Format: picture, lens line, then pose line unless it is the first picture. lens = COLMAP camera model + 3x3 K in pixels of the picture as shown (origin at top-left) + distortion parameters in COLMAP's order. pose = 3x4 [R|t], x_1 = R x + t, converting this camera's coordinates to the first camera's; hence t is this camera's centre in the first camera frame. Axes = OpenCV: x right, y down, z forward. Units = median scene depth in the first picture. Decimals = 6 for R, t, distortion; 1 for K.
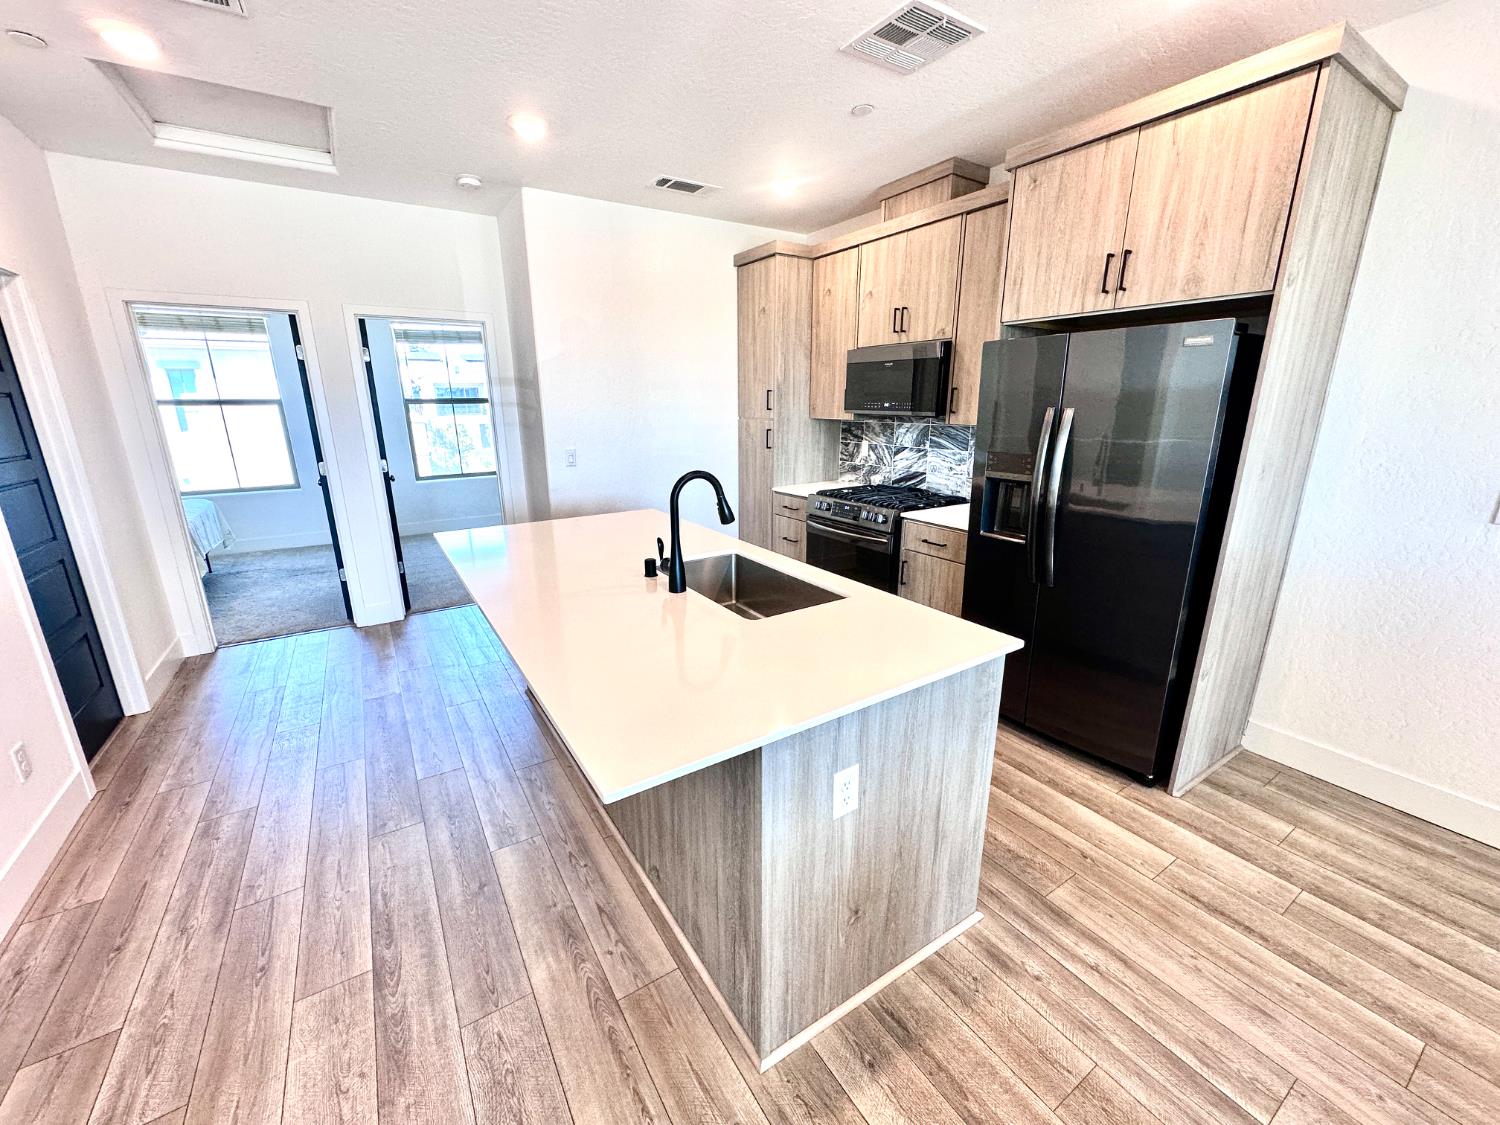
lens RADIAL K [[598.7, 0, 746.8], [0, 598.7, 562.1], [0, 0, 1]] dist [-0.005323, 0.001112]
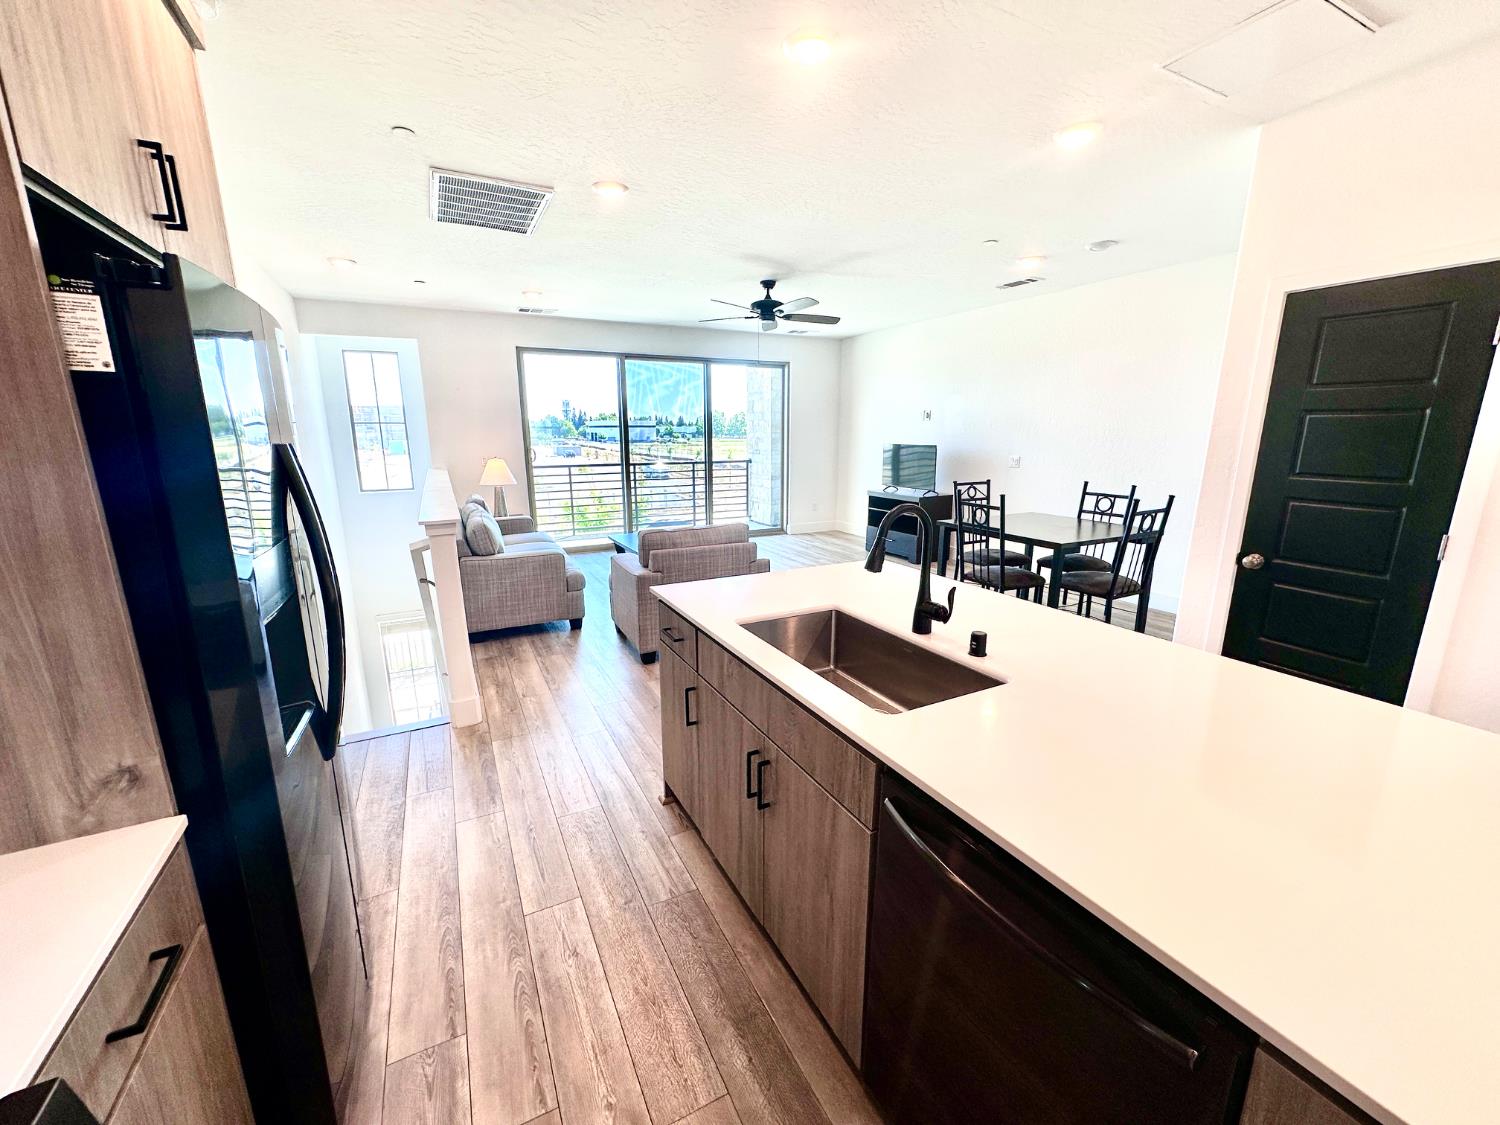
lens RADIAL K [[598.7, 0, 746.8], [0, 598.7, 562.1], [0, 0, 1]] dist [-0.005323, 0.001112]
pose [[-0.995339, -0.013330, 0.095509, 0.036486], [0.032920, 0.883939, 0.466441, -0.263181], [-0.090642, 0.467411, -0.879381, 0.978005]]
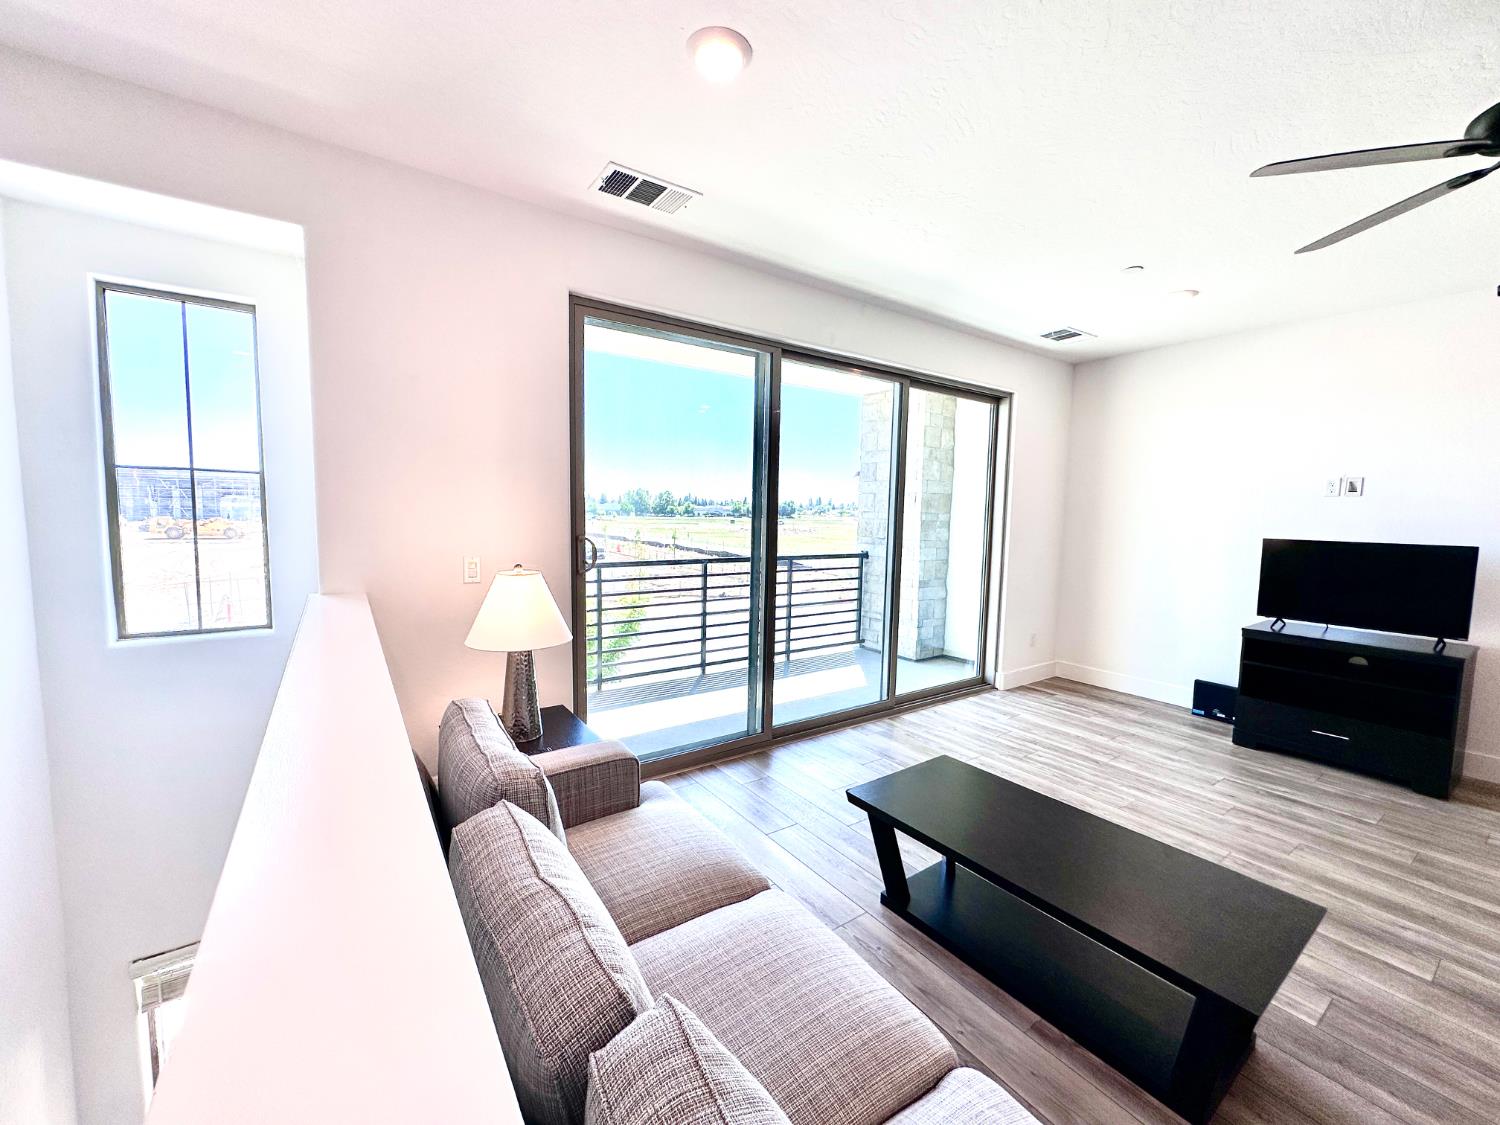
lens RADIAL K [[598.7, 0, 746.8], [0, 598.7, 562.1], [0, 0, 1]] dist [-0.005323, 0.001112]
pose [[-0.999305, -0.011041, -0.035607, 0.731334], [-0.022786, 0.936848, 0.348995, 0.035465], [0.029506, 0.349563, -0.936448, -0.062060]]
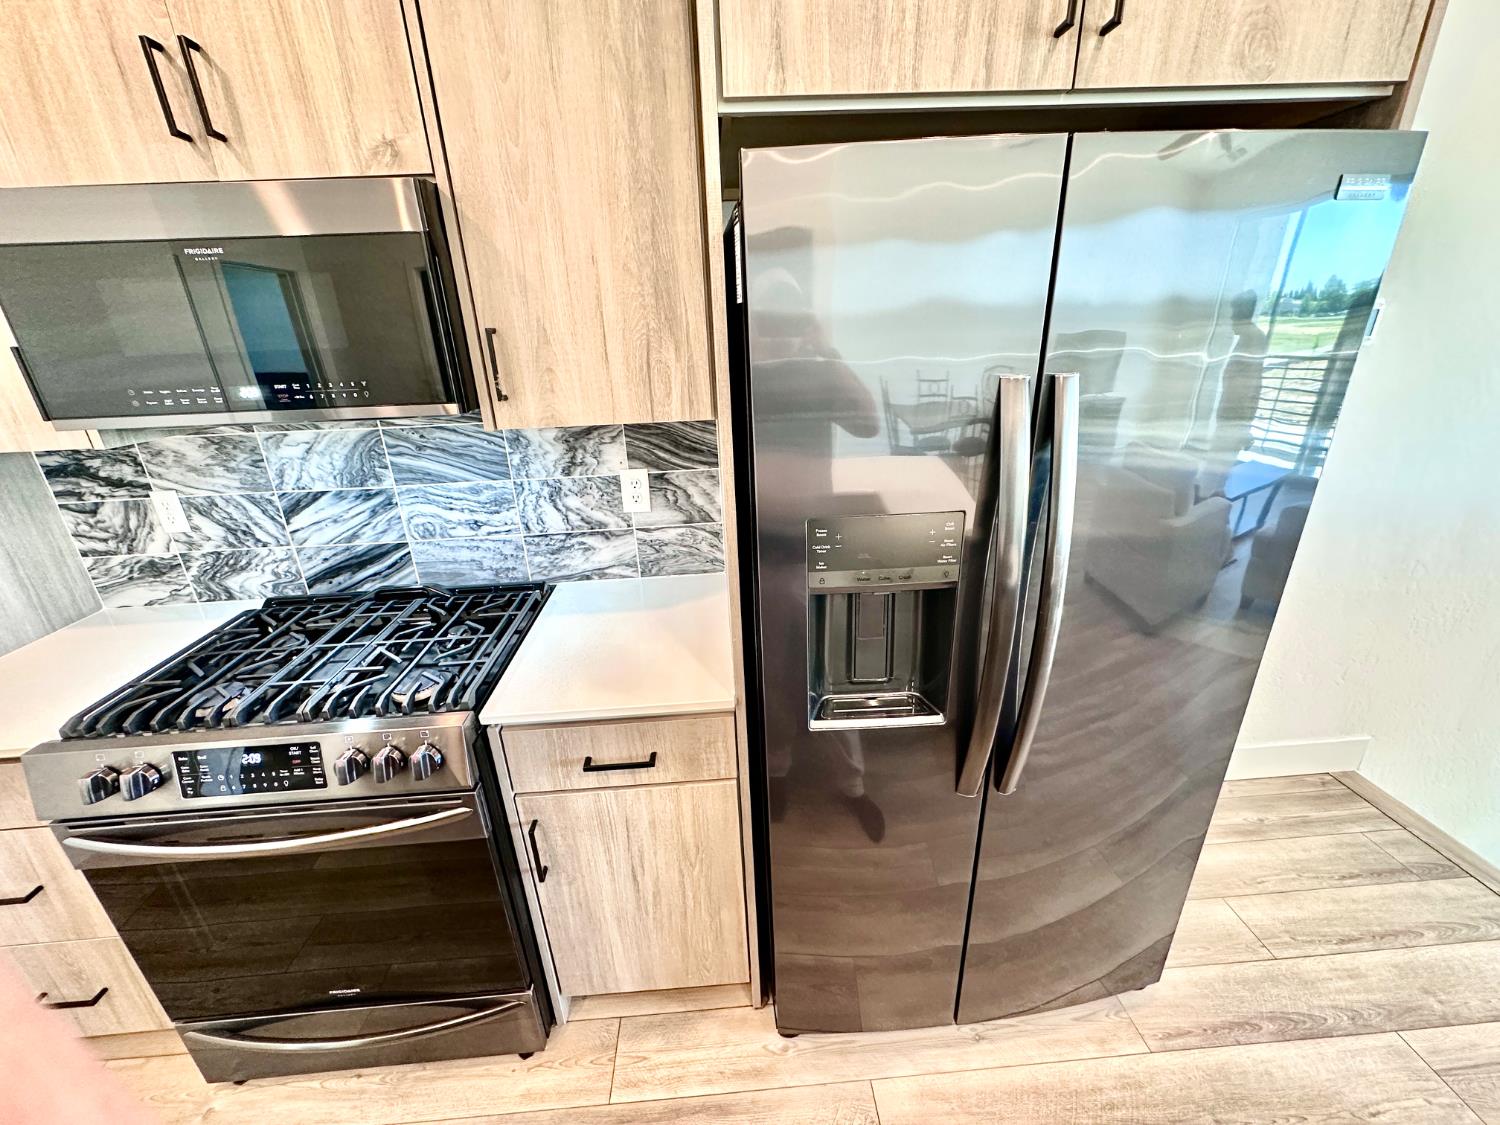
lens RADIAL K [[598.7, 0, 746.8], [0, 598.7, 562.1], [0, 0, 1]] dist [-0.005323, 0.001112]
pose [[0.492380, -0.328804, 0.805885, 0.084648], [0.264984, 0.938576, 0.221042, -0.182242], [-0.829063, 0.104710, 0.549264, 0.633231]]
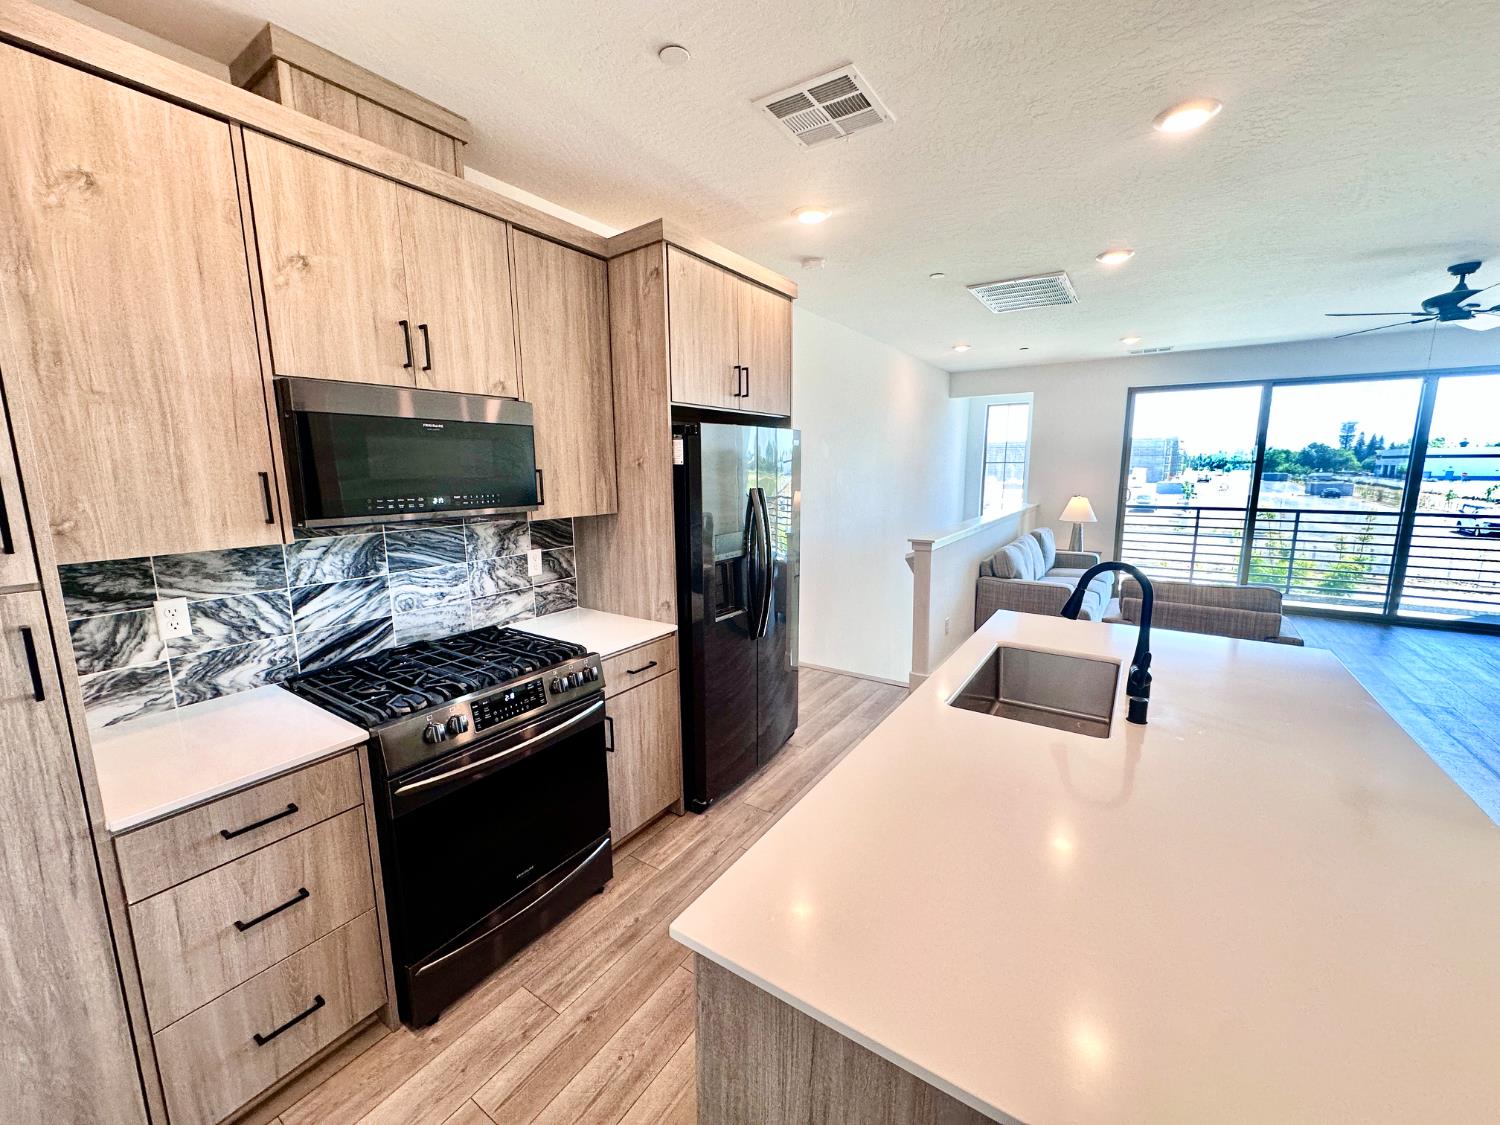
lens RADIAL K [[598.7, 0, 746.8], [0, 598.7, 562.1], [0, 0, 1]] dist [-0.005323, 0.001112]
pose [[-0.395330, -0.139223, 0.907927, -0.364830], [0.252725, 0.933811, 0.253233, -0.278918], [-0.883088, 0.329567, -0.333978, 0.960201]]
